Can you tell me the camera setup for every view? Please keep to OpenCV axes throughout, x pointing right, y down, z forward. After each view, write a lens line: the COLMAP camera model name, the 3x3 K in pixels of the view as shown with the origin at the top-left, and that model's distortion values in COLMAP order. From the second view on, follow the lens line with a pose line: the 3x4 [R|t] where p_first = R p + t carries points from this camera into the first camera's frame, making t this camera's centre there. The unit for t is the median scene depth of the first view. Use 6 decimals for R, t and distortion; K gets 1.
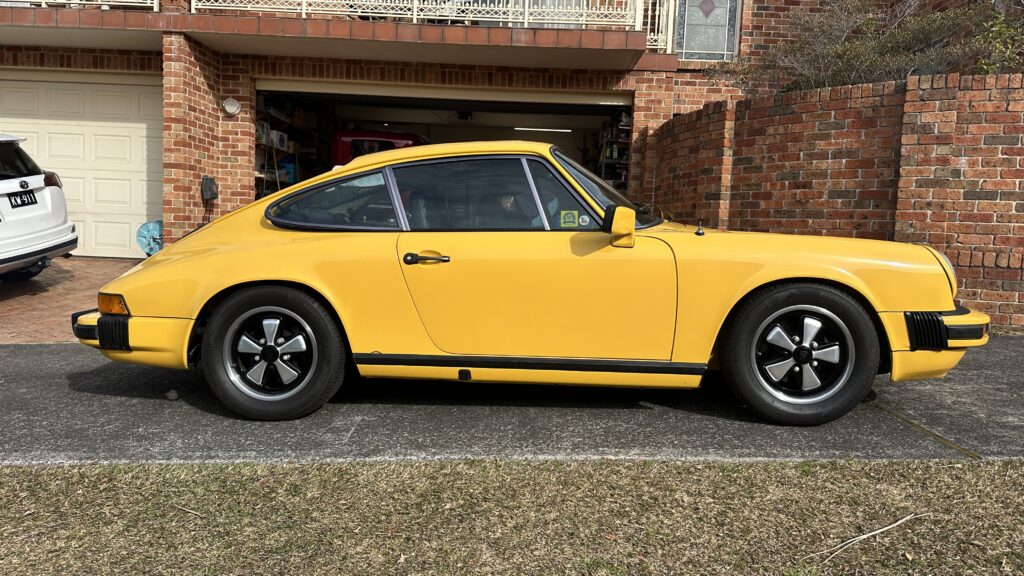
lens RADIAL K [[724.9, 0, 512.0], [0, 724.9, 288.0], [0, 0, 1]] dist [0.073876, -0.114114]
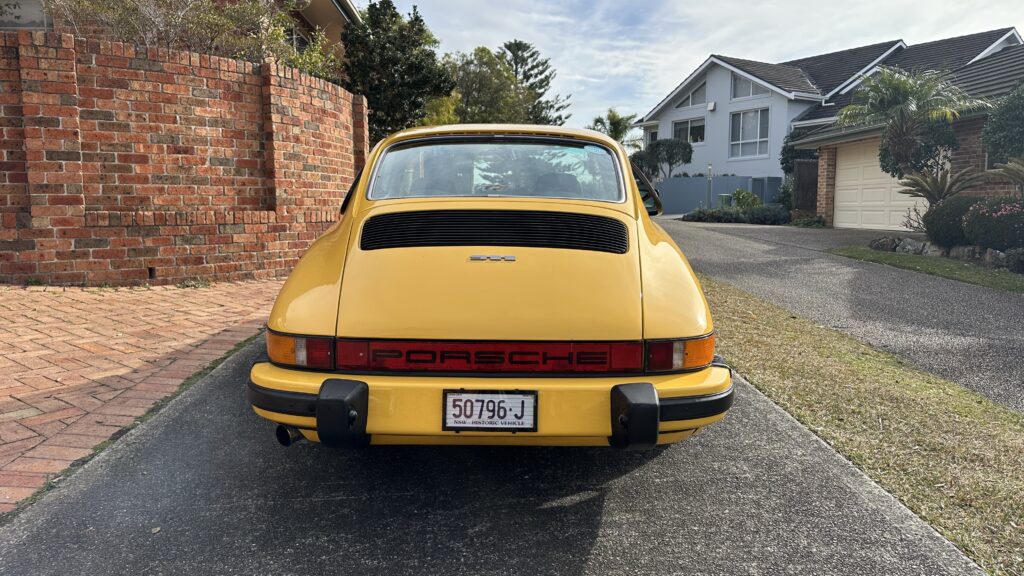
lens RADIAL K [[724.9, 0, 512.0], [0, 724.9, 288.0], [0, 0, 1]] dist [0.073876, -0.114114]
pose [[-0.065058, -0.146758, 0.987031, -0.651798], [0.083975, 0.984812, 0.151964, -0.075916], [-0.994342, 0.092773, -0.051746, 0.671443]]
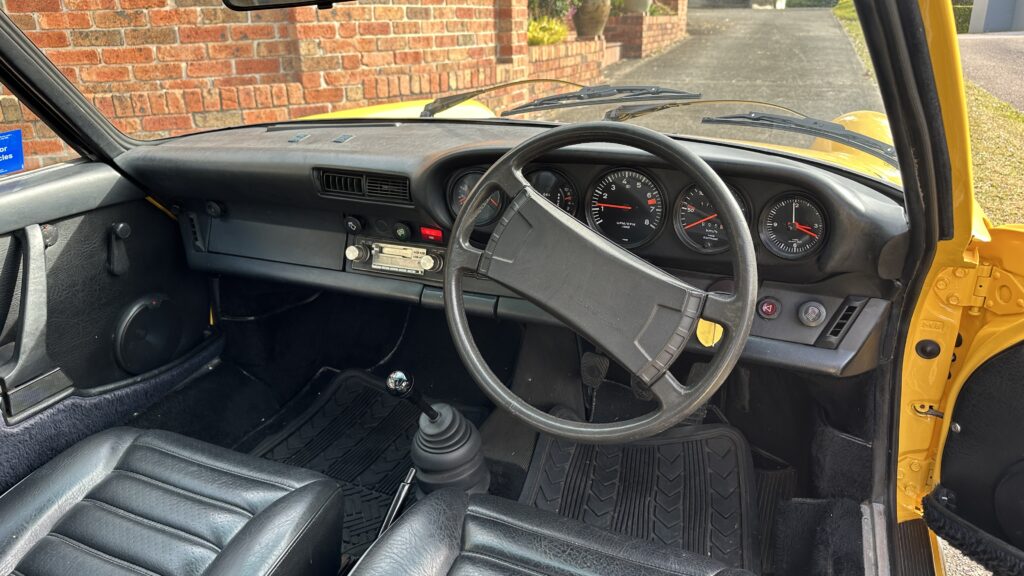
lens RADIAL K [[733.5, 0, 522.6], [0, 733.5, 301.7], [0, 0, 1]] dist [0.001842, -0.026651]
pose [[0.322757, -0.379819, 0.866929, -0.082710], [0.115951, 0.924916, 0.362057, -0.085747], [-0.939353, -0.016335, 0.342564, 0.548931]]
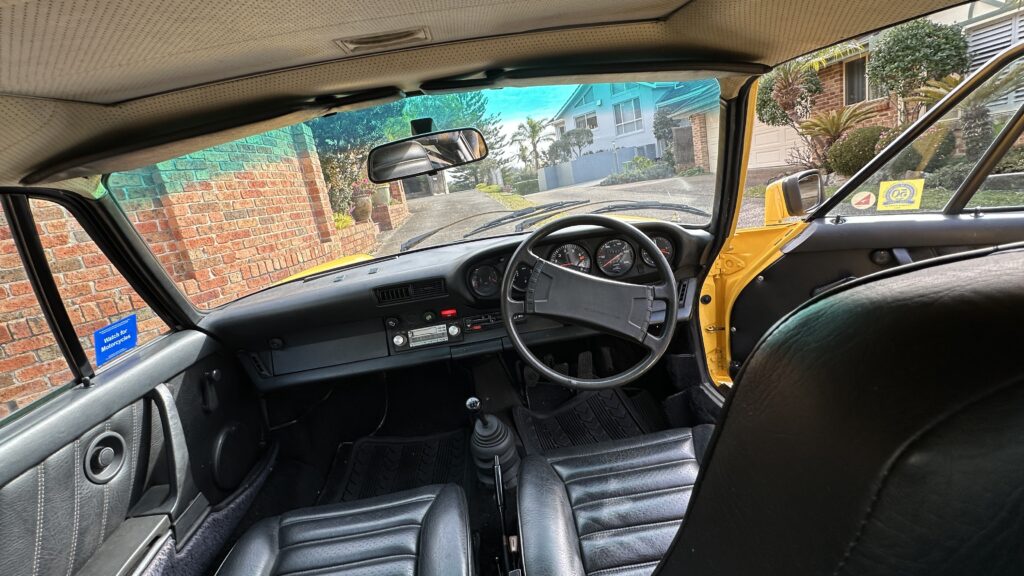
lens RADIAL K [[439.1, 0, 512.0], [0, 439.1, 288.0], [0, 0, 1]] dist [-0.001982, 0.000920]
pose [[-0.150725, -0.235958, 0.960003, -0.099882], [0.249558, 0.930564, 0.267904, -0.089501], [-0.956558, 0.279956, -0.081374, 0.627885]]
